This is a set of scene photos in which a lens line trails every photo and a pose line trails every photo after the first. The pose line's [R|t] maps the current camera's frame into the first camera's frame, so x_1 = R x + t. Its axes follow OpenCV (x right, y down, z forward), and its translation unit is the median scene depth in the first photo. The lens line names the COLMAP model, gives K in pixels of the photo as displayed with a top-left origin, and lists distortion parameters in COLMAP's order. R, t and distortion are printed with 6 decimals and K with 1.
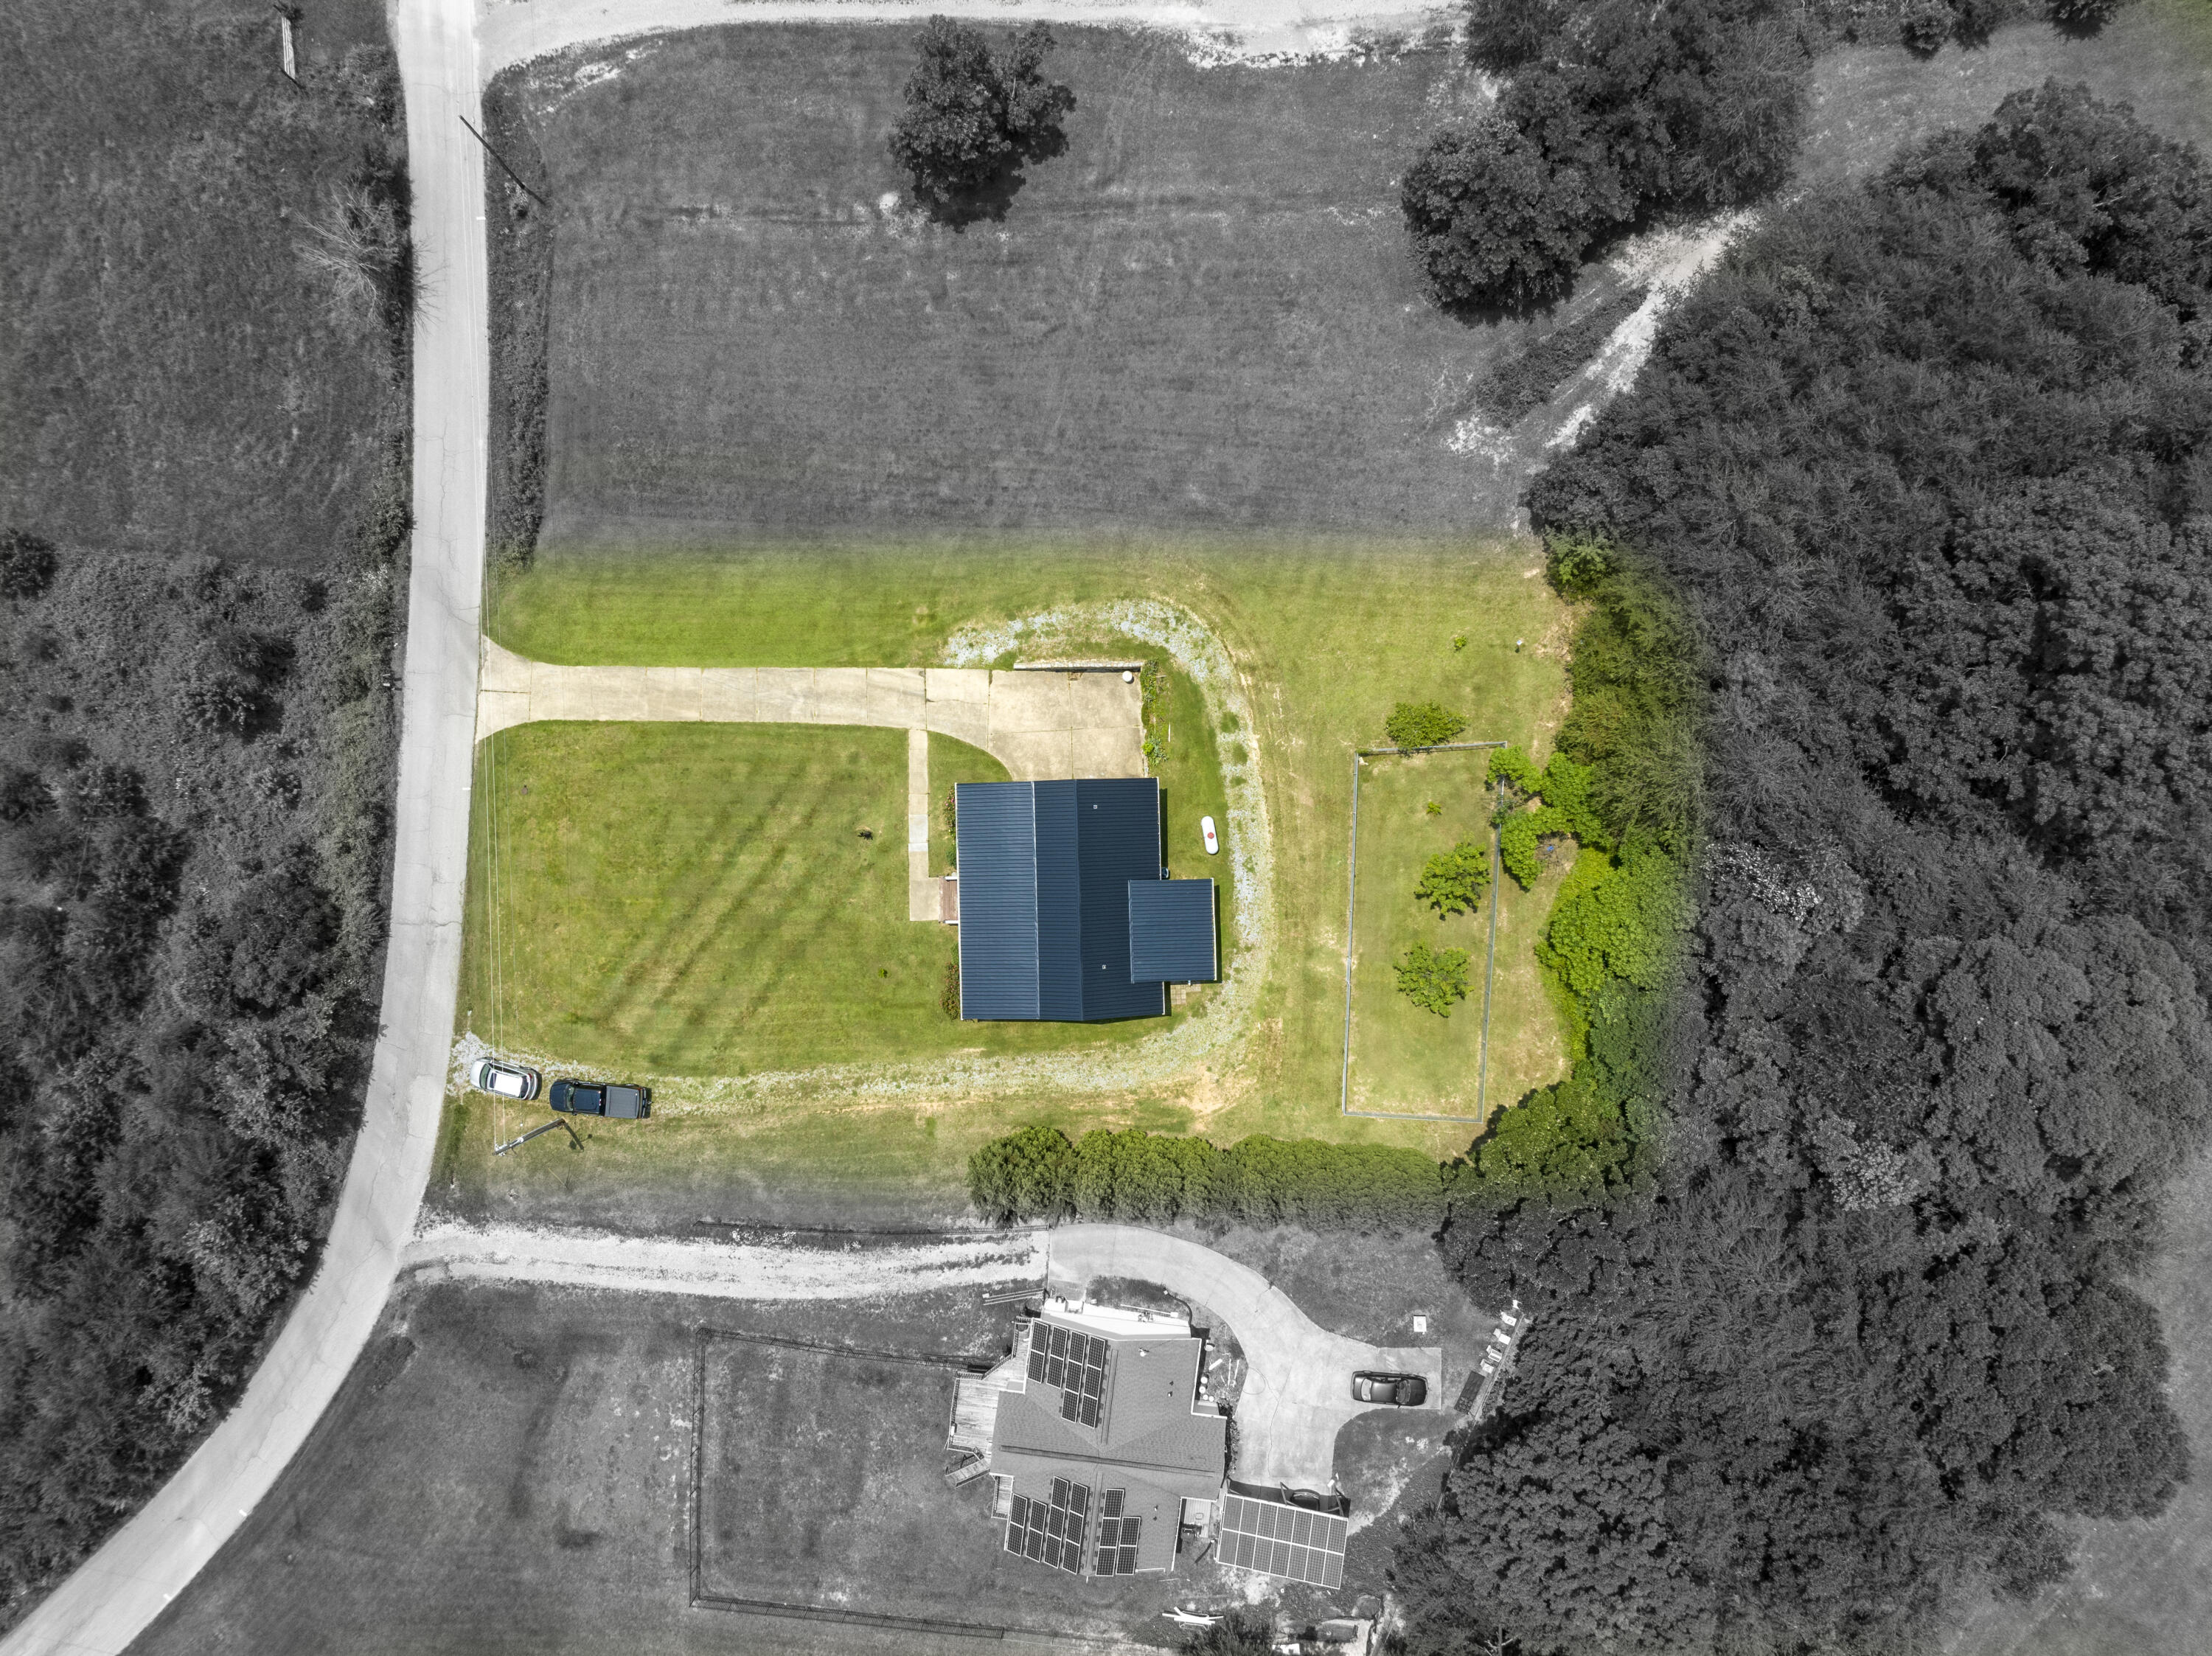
lens RADIAL K [[1566.5, 0, 1118.7], [0, 1566.5, 821.6], [0, 0, 1]] dist [-0.040083, 0.002294]
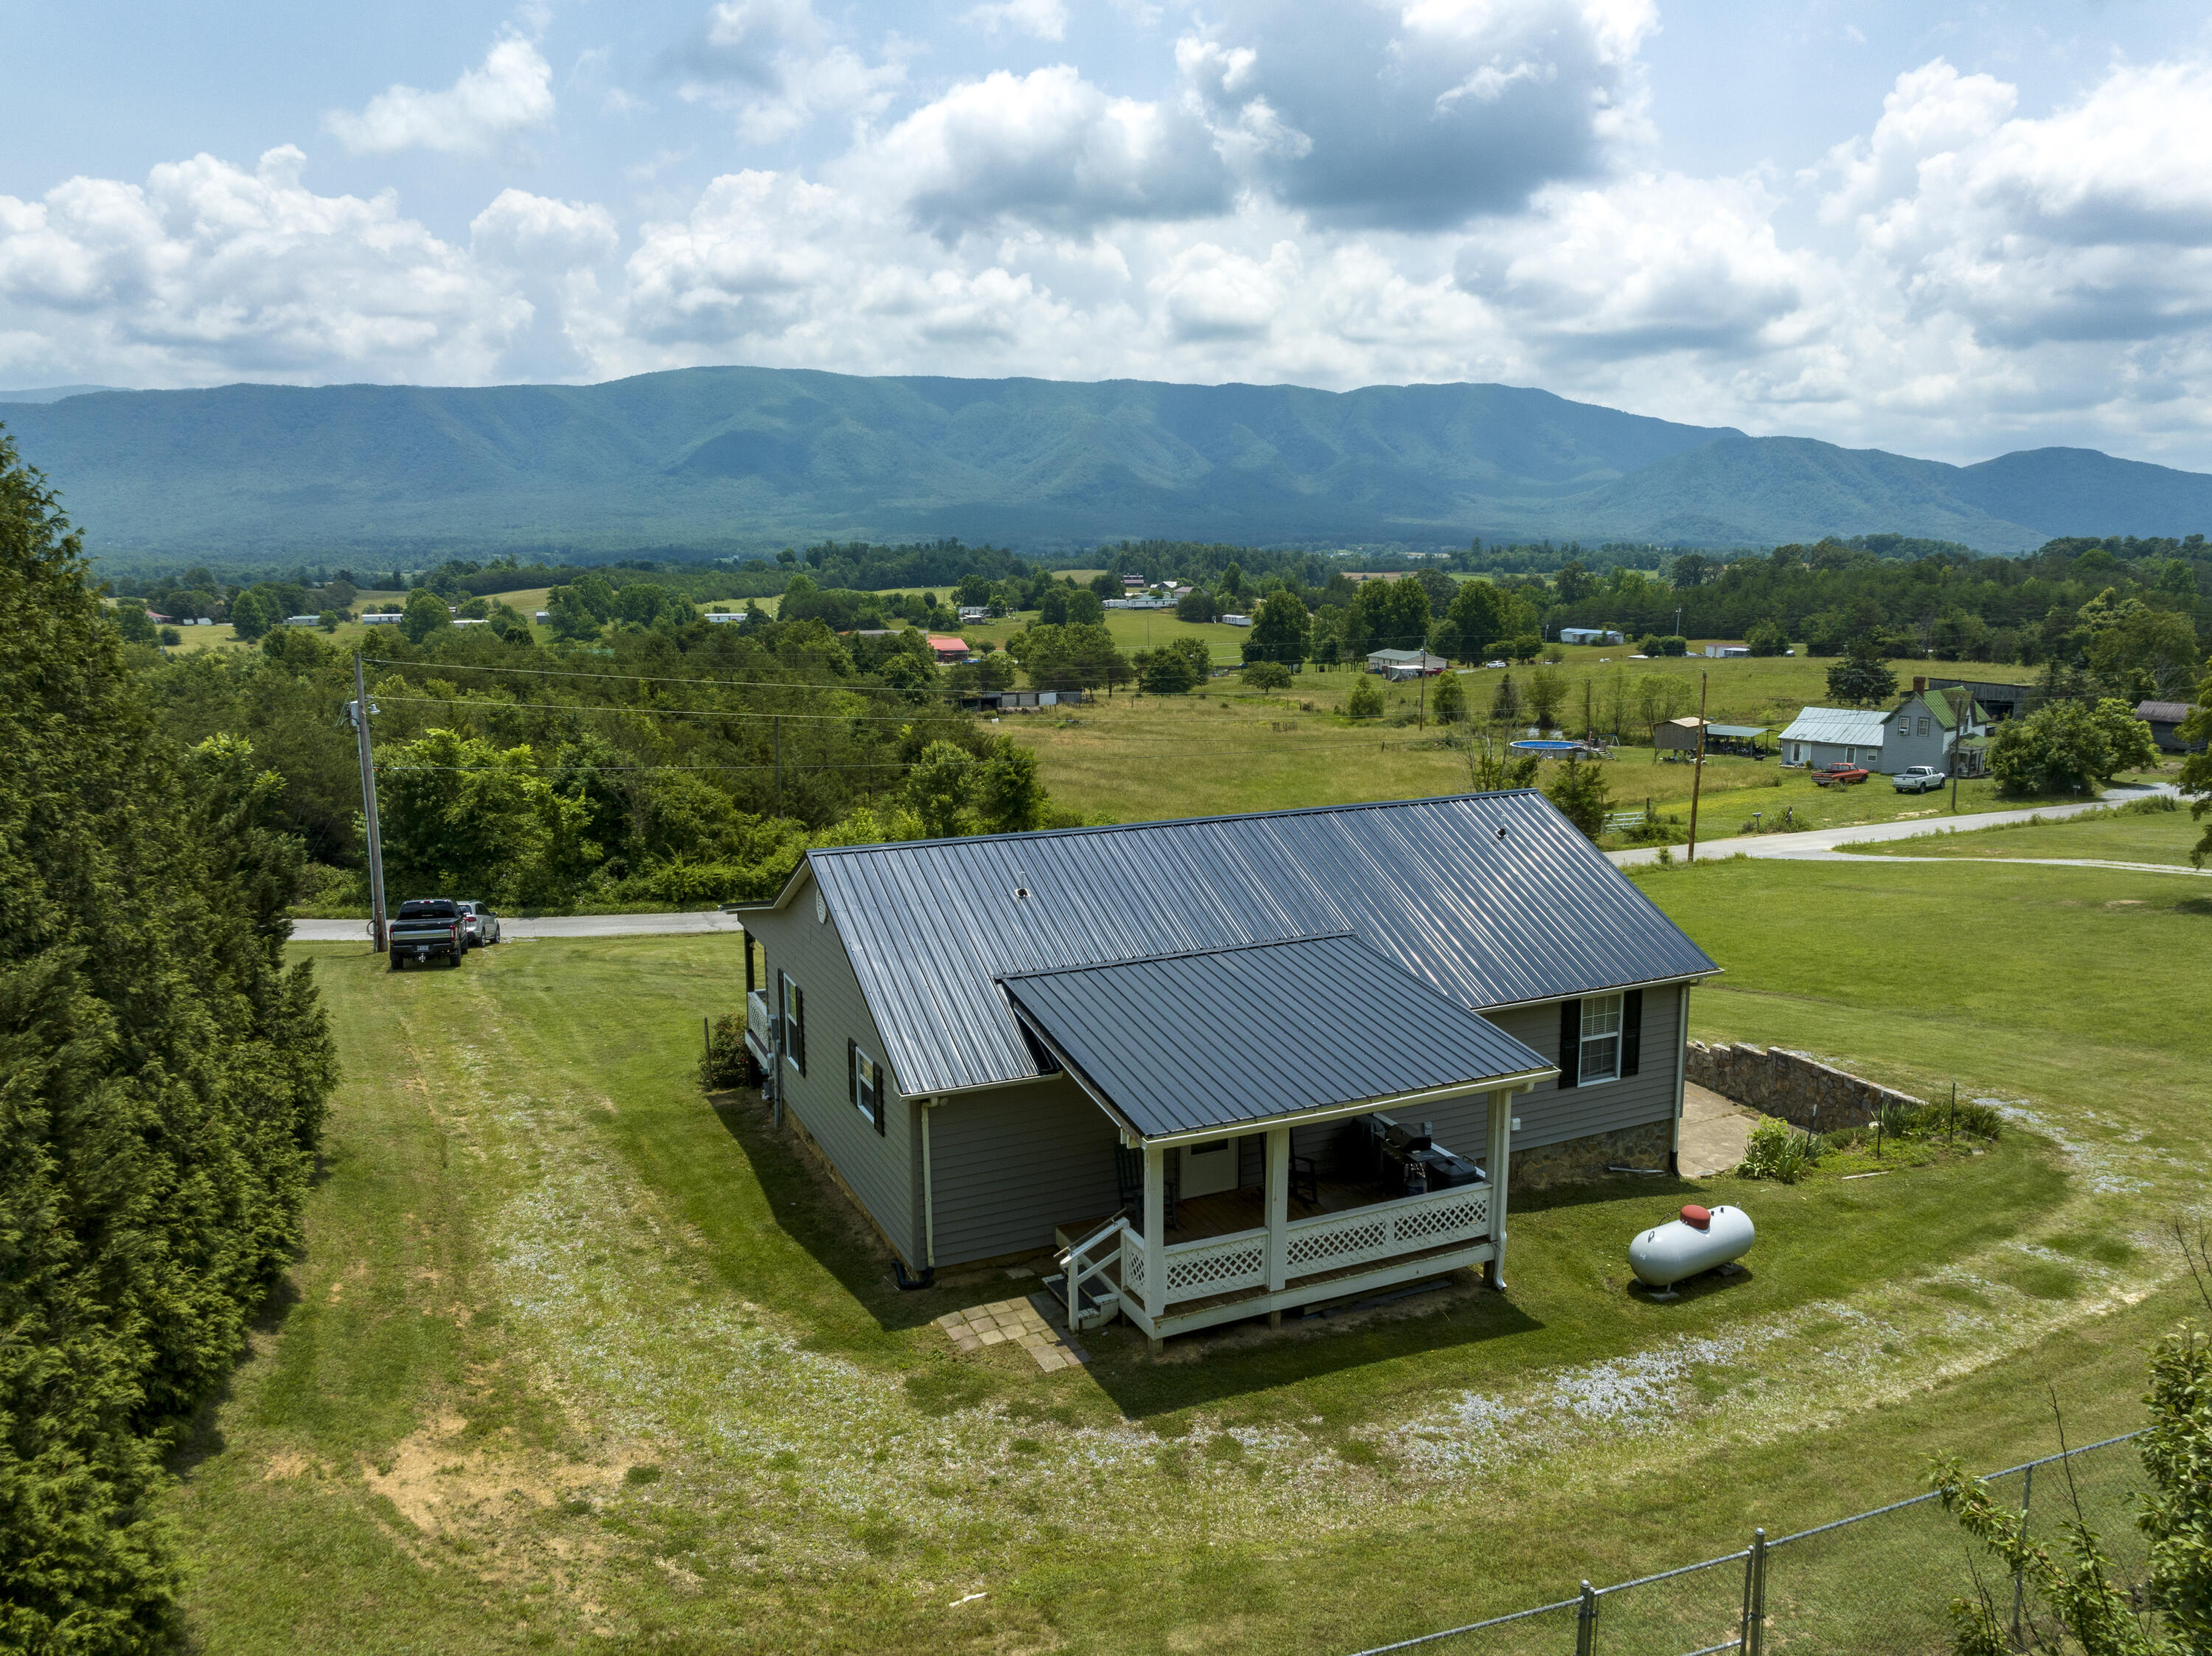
lens RADIAL K [[1566.5, 0, 1118.7], [0, 1566.5, 821.6], [0, 0, 1]] dist [-0.040083, 0.002294]
pose [[0.402269, 0.162387, -0.901005, 0.213617], [-0.915521, 0.071368, -0.395888, 0.166882], [0.000016, 0.984143, 0.177378, 0.872508]]
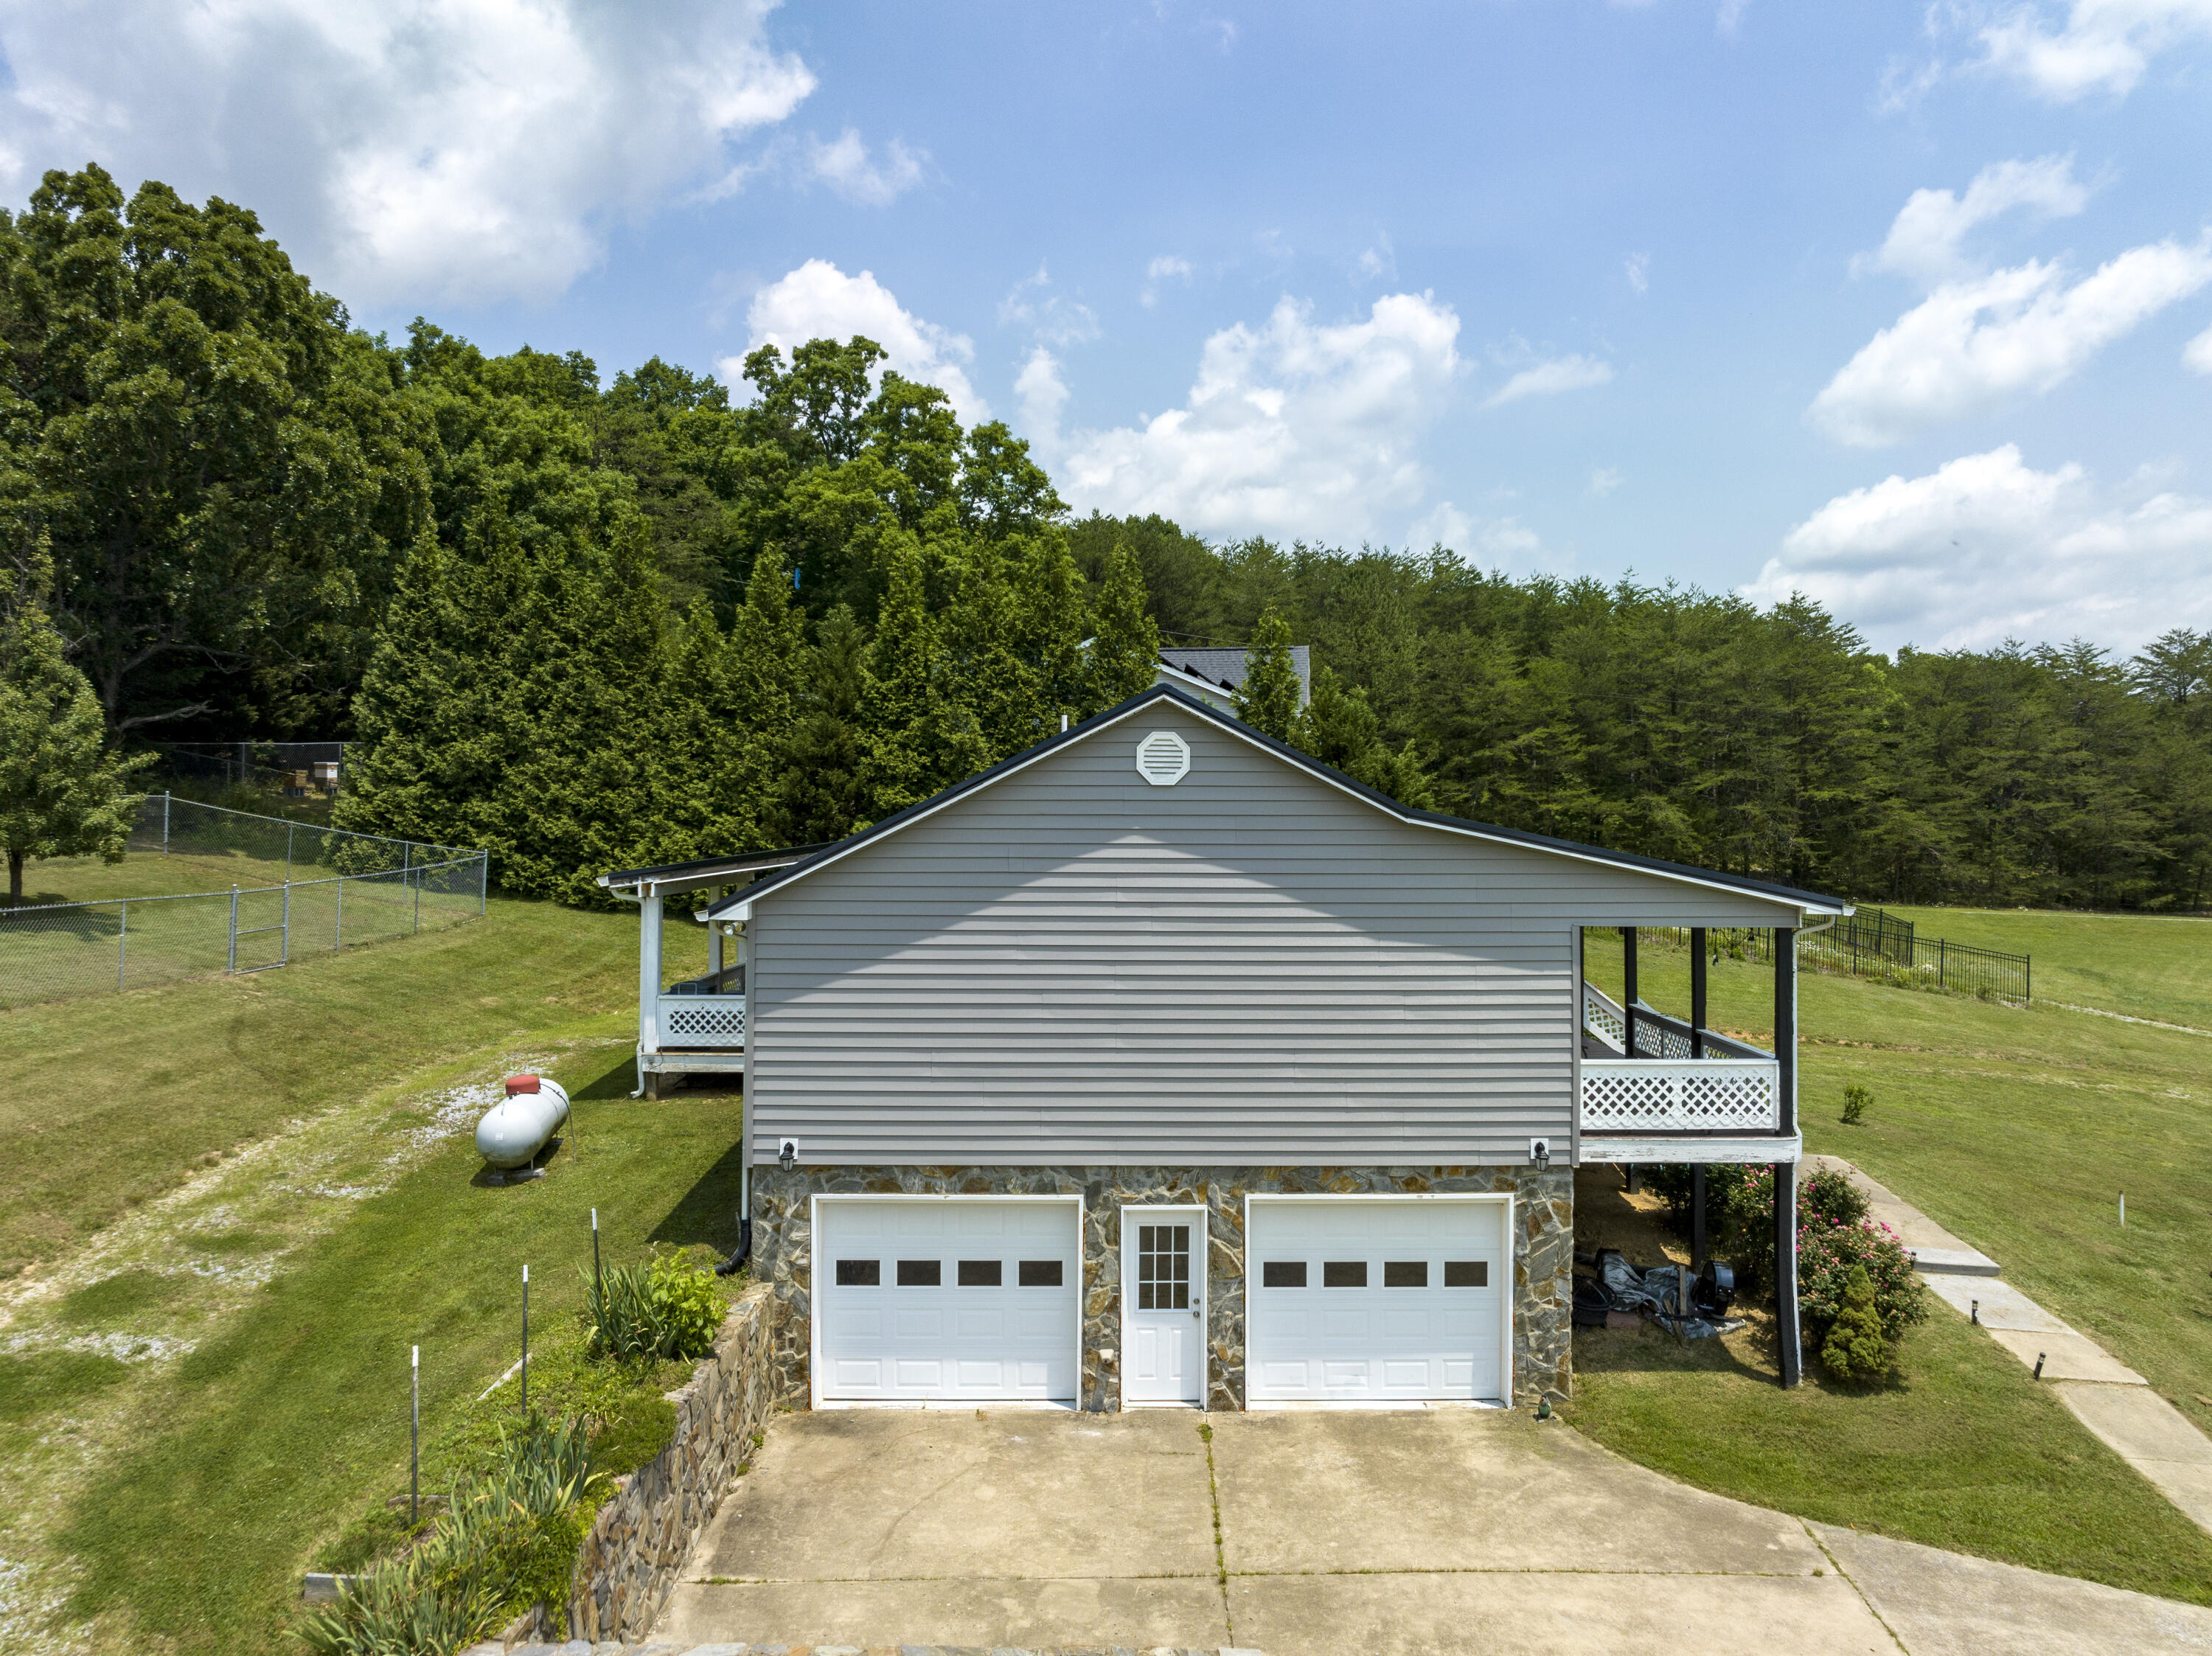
lens RADIAL K [[1585.0, 0, 1154.7], [0, 1585.0, 784.4], [0, 0, 1]] dist [-0.042274, 0.008222]
pose [[-0.999890, 0.006904, 0.013131, -0.026941], [0.013278, 0.021767, 0.999675, -0.191521], [0.006616, 0.999739, -0.021856, 0.933603]]
